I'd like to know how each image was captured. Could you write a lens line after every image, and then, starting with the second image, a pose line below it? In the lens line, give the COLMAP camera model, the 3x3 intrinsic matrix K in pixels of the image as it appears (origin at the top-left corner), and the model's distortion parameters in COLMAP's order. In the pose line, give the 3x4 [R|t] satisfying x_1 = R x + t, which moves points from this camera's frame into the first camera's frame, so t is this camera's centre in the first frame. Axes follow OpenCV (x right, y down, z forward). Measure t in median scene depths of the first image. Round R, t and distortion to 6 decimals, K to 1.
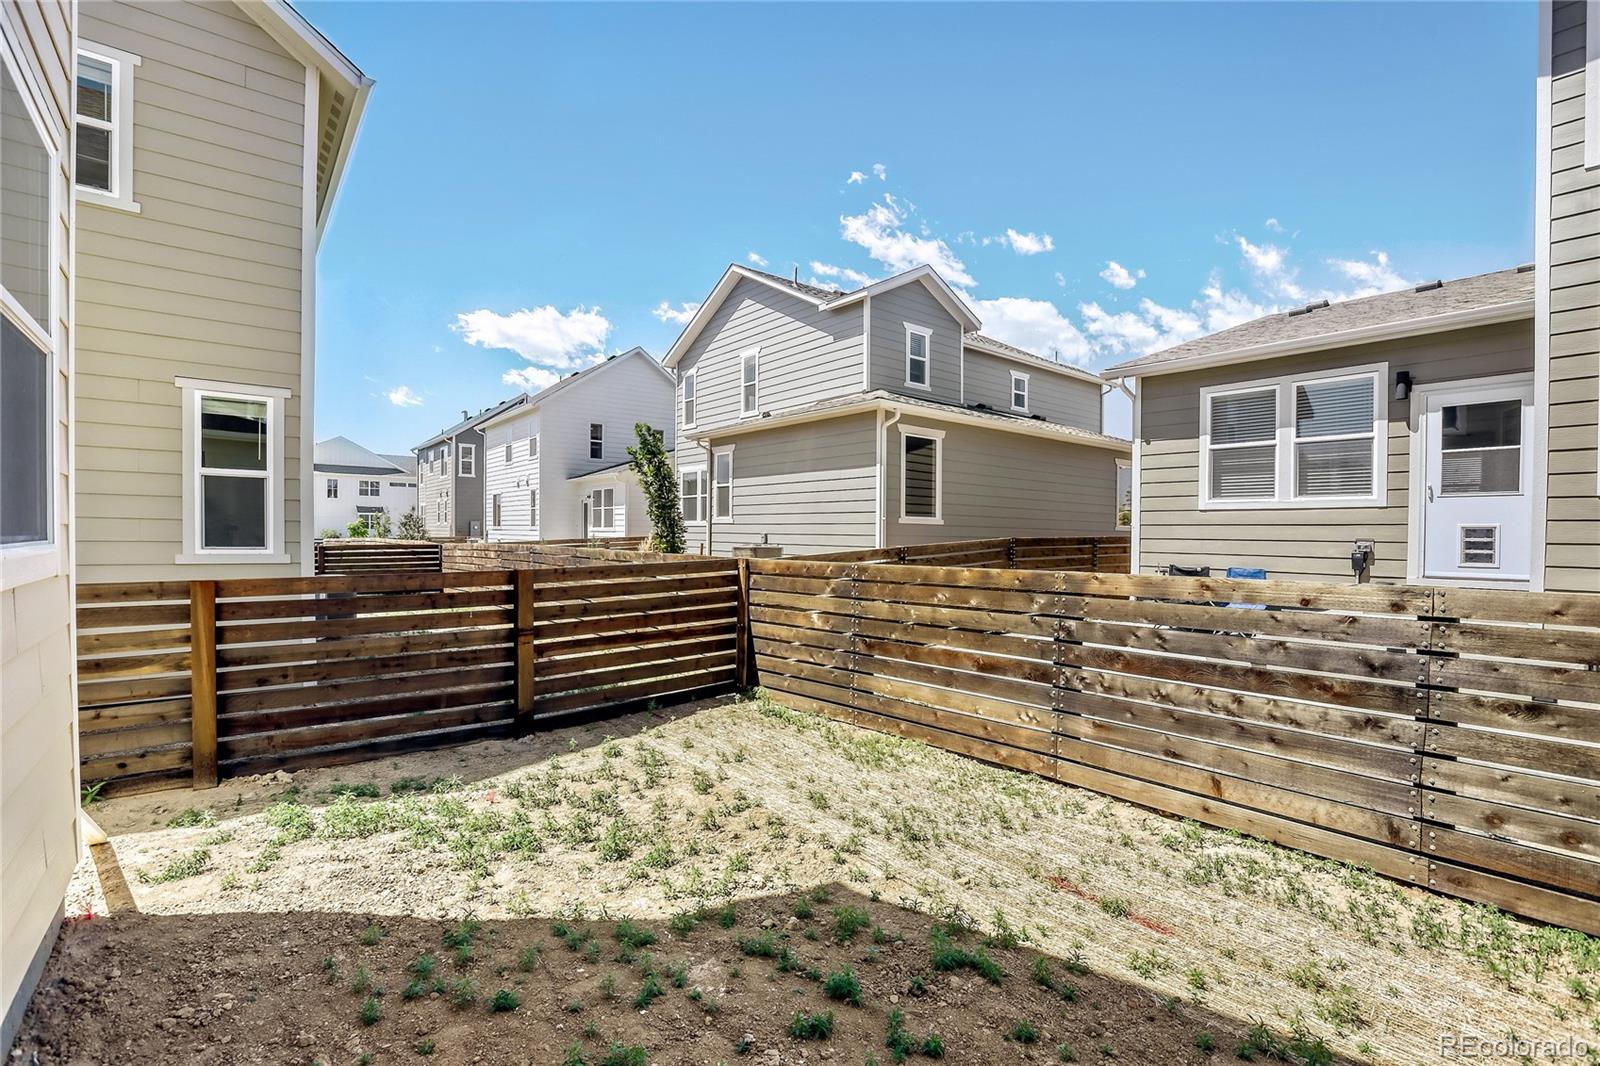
lens RADIAL K [[743.5, 0, 784.7], [0, 743.5, 528.0], [0, 0, 1]] dist [-0.049655, 0.018496]
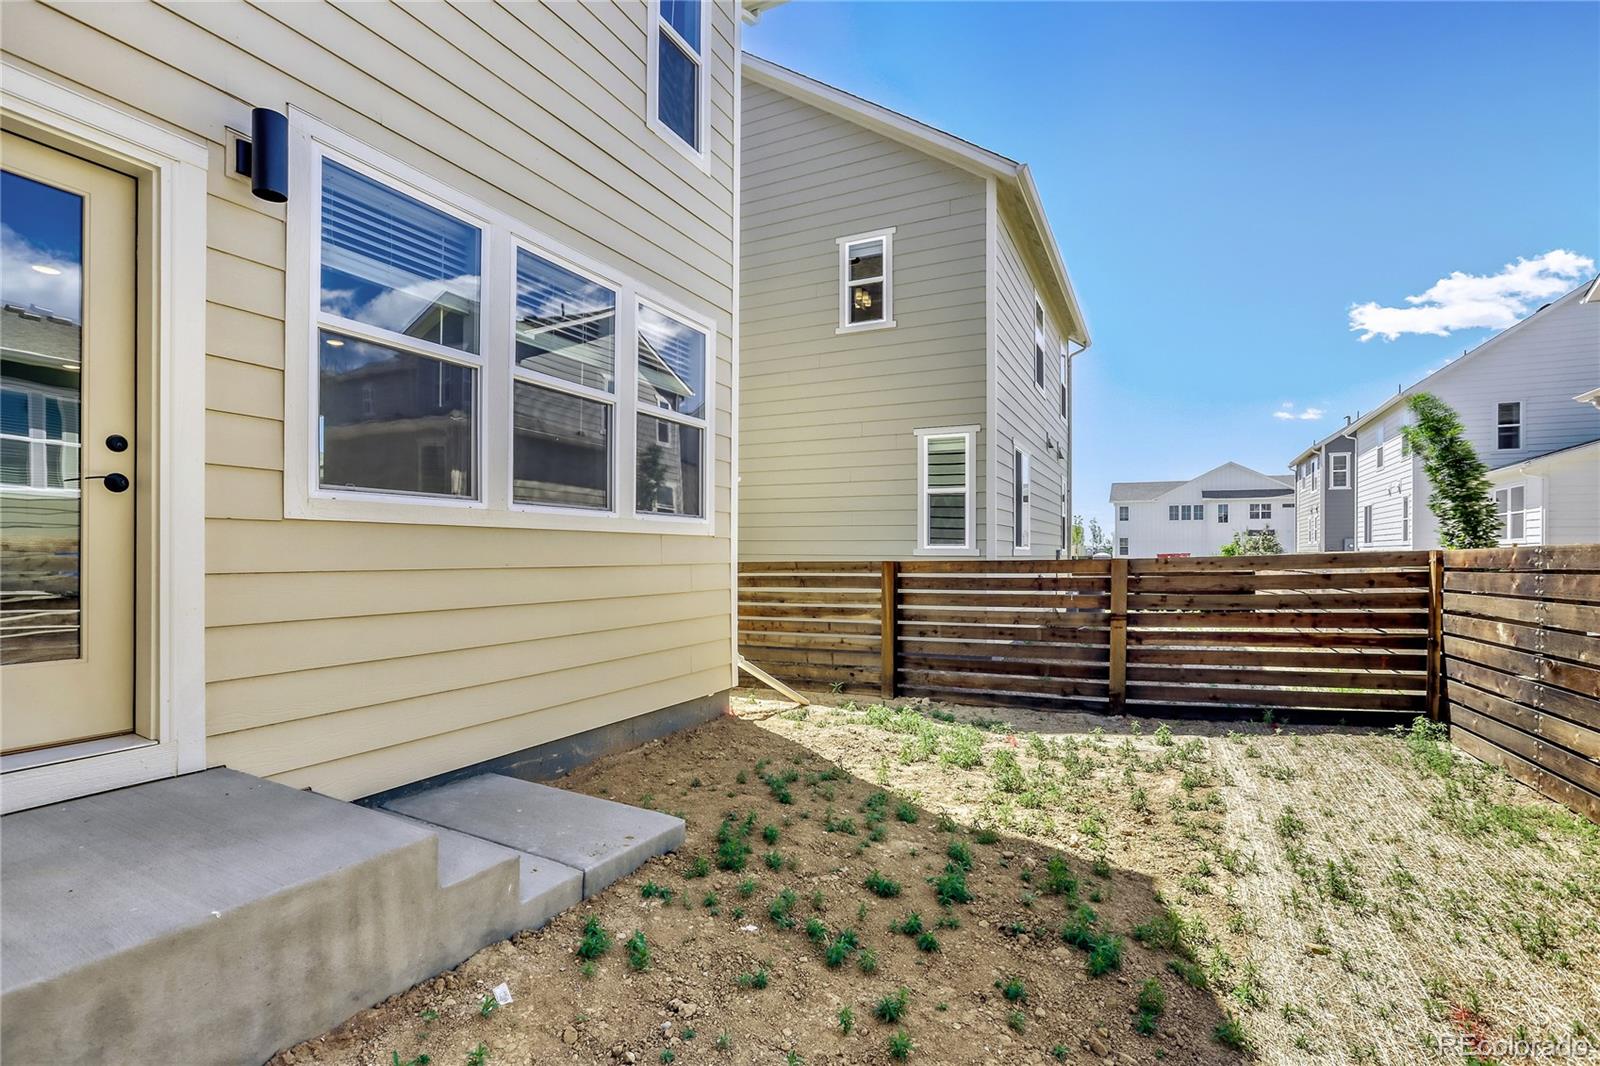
lens RADIAL K [[743.5, 0, 784.7], [0, 743.5, 528.0], [0, 0, 1]] dist [-0.049655, 0.018496]
pose [[0.416368, -0.043625, -0.908149, 0.406477], [0.006848, 0.998970, -0.044848, 0.057507], [0.909170, 0.012454, 0.416238, 0.130203]]
